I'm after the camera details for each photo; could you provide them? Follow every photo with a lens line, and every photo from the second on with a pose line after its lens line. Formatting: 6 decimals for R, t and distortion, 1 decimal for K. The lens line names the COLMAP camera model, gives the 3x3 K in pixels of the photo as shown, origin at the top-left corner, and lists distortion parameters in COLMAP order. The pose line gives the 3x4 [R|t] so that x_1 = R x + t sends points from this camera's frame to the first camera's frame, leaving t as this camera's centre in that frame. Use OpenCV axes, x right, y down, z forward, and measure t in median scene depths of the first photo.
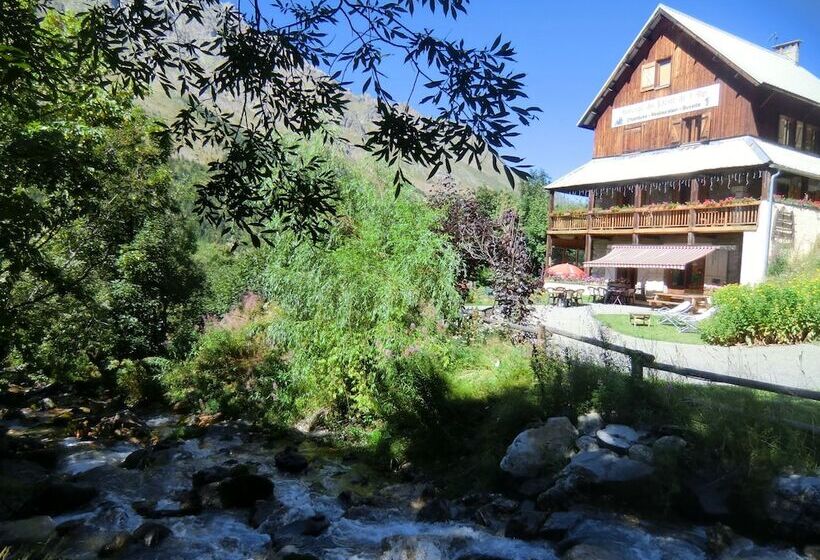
lens RADIAL K [[614.3, 0, 410.0], [0, 614.3, 280.0], [0, 0, 1]] dist [-0.001516, 0.000311]
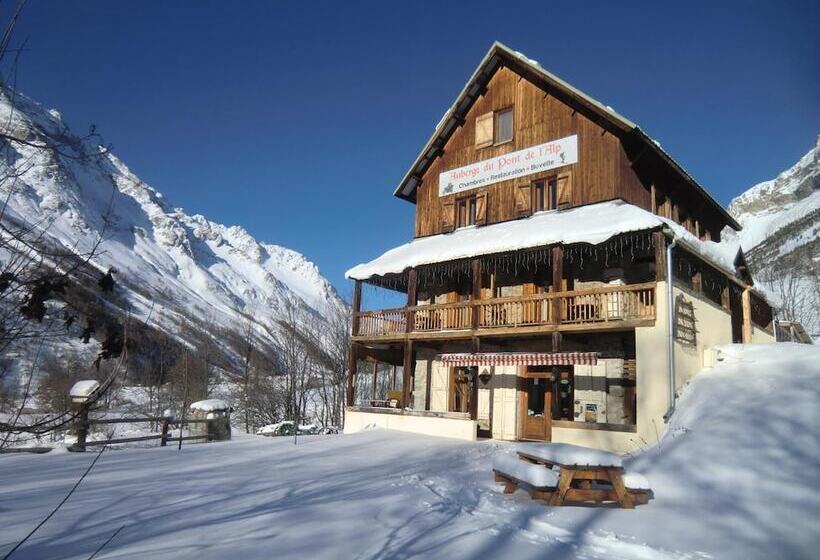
lens RADIAL K [[614.3, 0, 410.0], [0, 614.3, 280.0], [0, 0, 1]] dist [-0.001516, 0.000311]
pose [[0.960797, 0.047338, 0.273181, 0.108130], [0.010428, 0.978448, -0.206228, 0.004930], [-0.277056, 0.200992, 0.939597, 0.373265]]
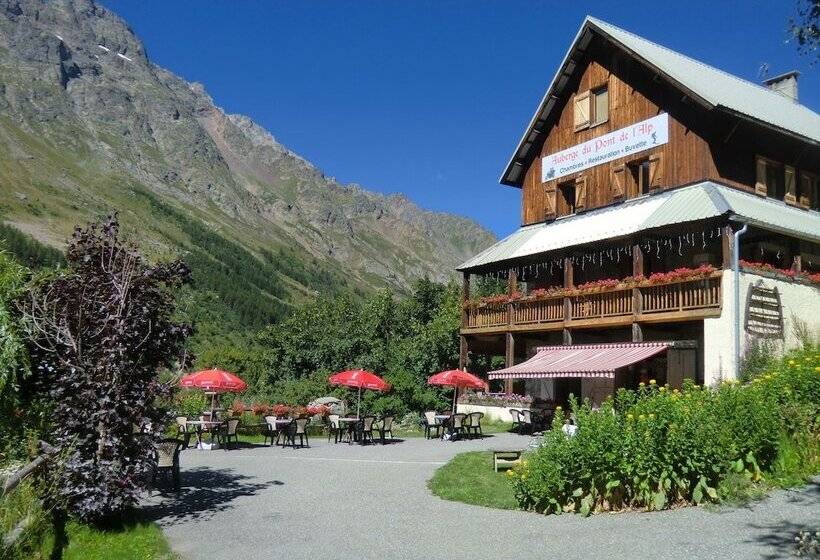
lens RADIAL K [[766.4, 0, 410.0], [0, 766.4, 280.0], [0, 0, 1]] dist [-0.050826, 0.010396]
pose [[0.999869, -0.015931, 0.002694, 0.194134], [0.016158, 0.985730, -0.167556, 0.010477], [0.000014, 0.167578, 0.985859, 0.163774]]
